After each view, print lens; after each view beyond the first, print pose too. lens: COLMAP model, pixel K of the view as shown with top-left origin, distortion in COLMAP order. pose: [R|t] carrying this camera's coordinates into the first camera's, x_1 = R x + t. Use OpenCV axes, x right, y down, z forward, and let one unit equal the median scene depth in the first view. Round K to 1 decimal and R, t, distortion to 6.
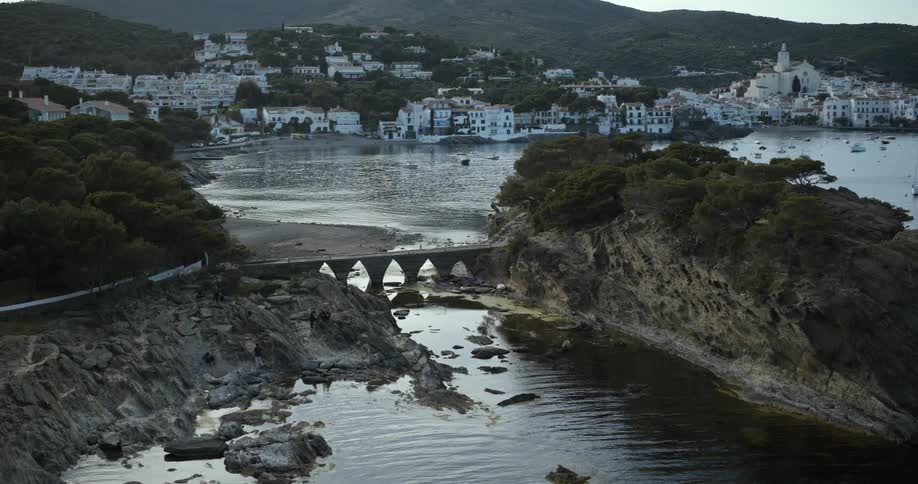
lens RADIAL K [[1252.6, 0, 457.5], [0, 1252.6, 246.0], [0, 0, 1]] dist [-0.101933, 0.000000]
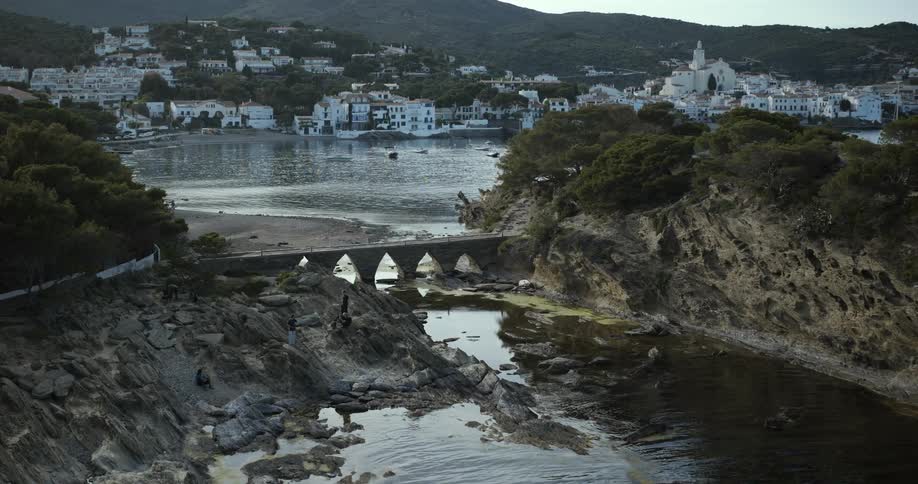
lens RADIAL K [[1252.6, 0, 460.1], [0, 1252.6, 238.0], [0, 0, 1]] dist [-0.101933, 0.000000]
pose [[0.996319, -0.004373, 0.085612, -0.080312], [0.005154, 0.999947, -0.008913, 0.010126], [-0.085569, 0.009321, 0.996289, 0.185620]]
